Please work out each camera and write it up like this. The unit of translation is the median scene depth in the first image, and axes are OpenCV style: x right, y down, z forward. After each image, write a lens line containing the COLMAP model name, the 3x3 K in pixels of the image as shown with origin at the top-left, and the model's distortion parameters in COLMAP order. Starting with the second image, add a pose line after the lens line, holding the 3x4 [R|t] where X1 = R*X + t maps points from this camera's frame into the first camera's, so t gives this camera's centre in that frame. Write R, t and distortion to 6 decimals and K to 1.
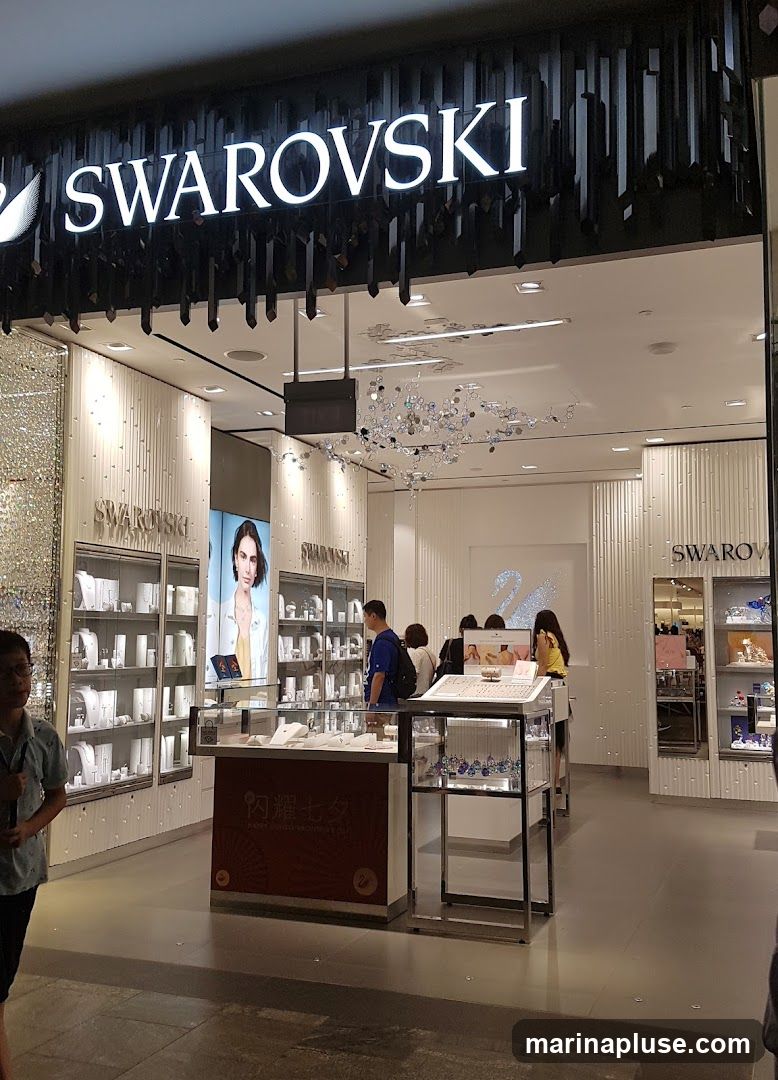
lens RADIAL K [[1022.1, 0, 429.0], [0, 1022.1, 565.7], [0, 0, 1]] dist [0.063178, -0.008937]
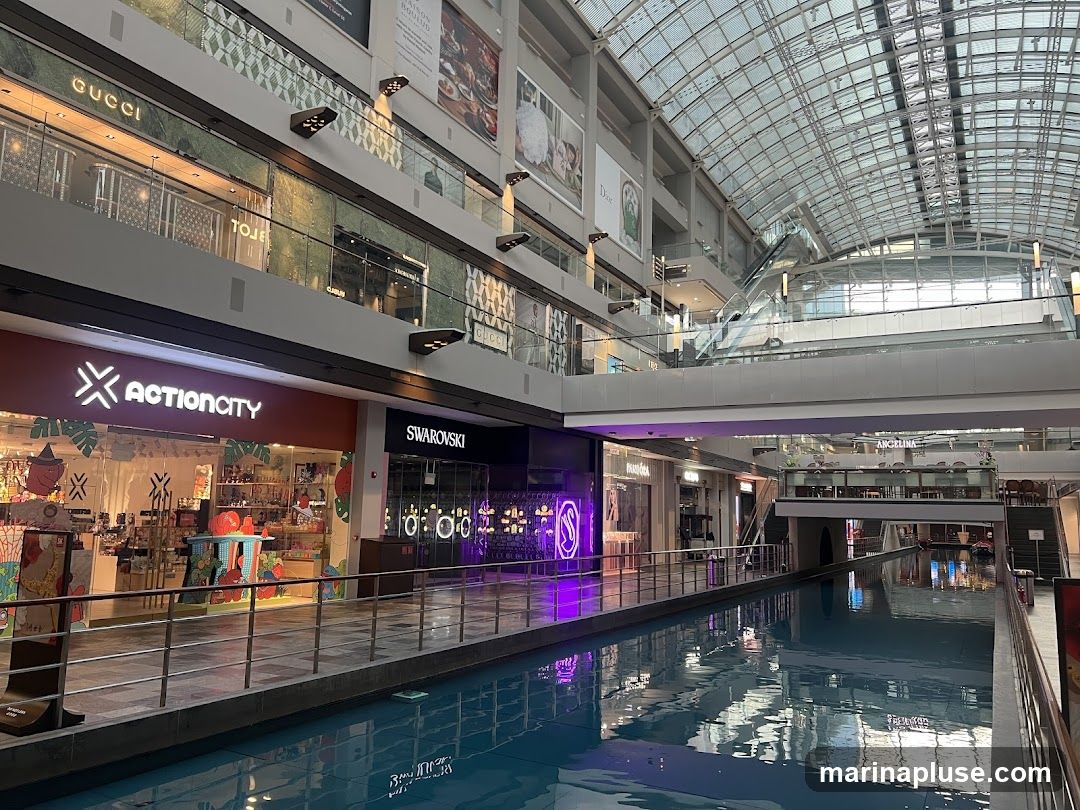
lens RADIAL K [[783.9, 0, 540.0], [0, 783.9, 405.0], [0, 0, 1]] dist [-0.000724, -0.001123]
pose [[0.180692, 0.131063, 0.974768, -3.848102], [-0.093327, 0.988895, -0.115662, -0.121977], [-0.979102, -0.070073, 0.190917, -0.266325]]
